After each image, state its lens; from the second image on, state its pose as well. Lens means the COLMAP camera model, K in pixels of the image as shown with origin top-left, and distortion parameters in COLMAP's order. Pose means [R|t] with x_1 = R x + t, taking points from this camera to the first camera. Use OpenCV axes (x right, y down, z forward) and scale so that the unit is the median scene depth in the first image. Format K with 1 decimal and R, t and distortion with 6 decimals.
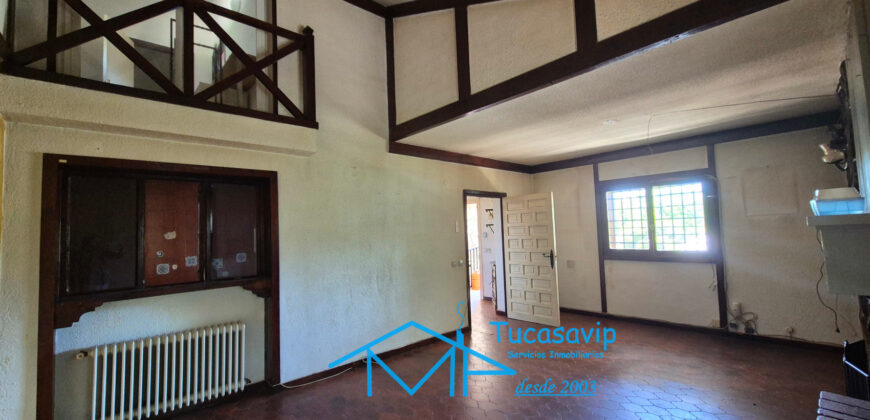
lens RADIAL K [[360.7, 0, 423.1], [0, 360.7, 211.4], [0, 0, 1]] dist [-0.000955, -0.000050]
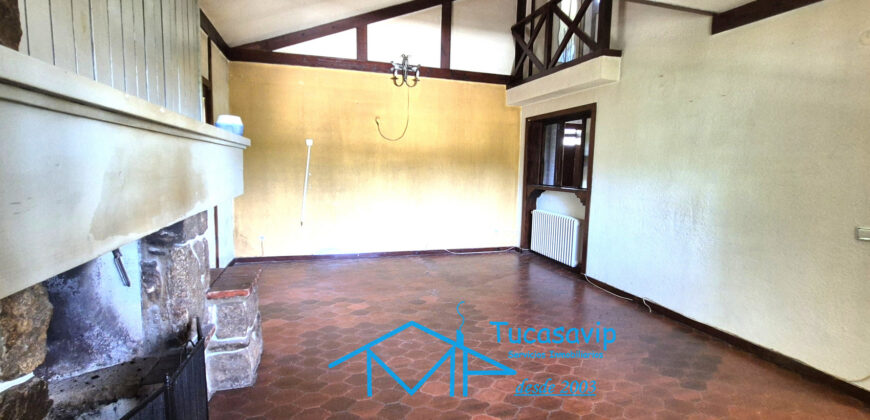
lens RADIAL K [[360.7, 0, 423.1], [0, 360.7, 211.4], [0, 0, 1]] dist [-0.000955, -0.000050]
pose [[-0.422046, 0.163102, -0.891782, 0.909515], [0.072500, 0.986605, 0.146133, 0.024858], [0.903671, -0.002980, -0.428217, 0.976924]]
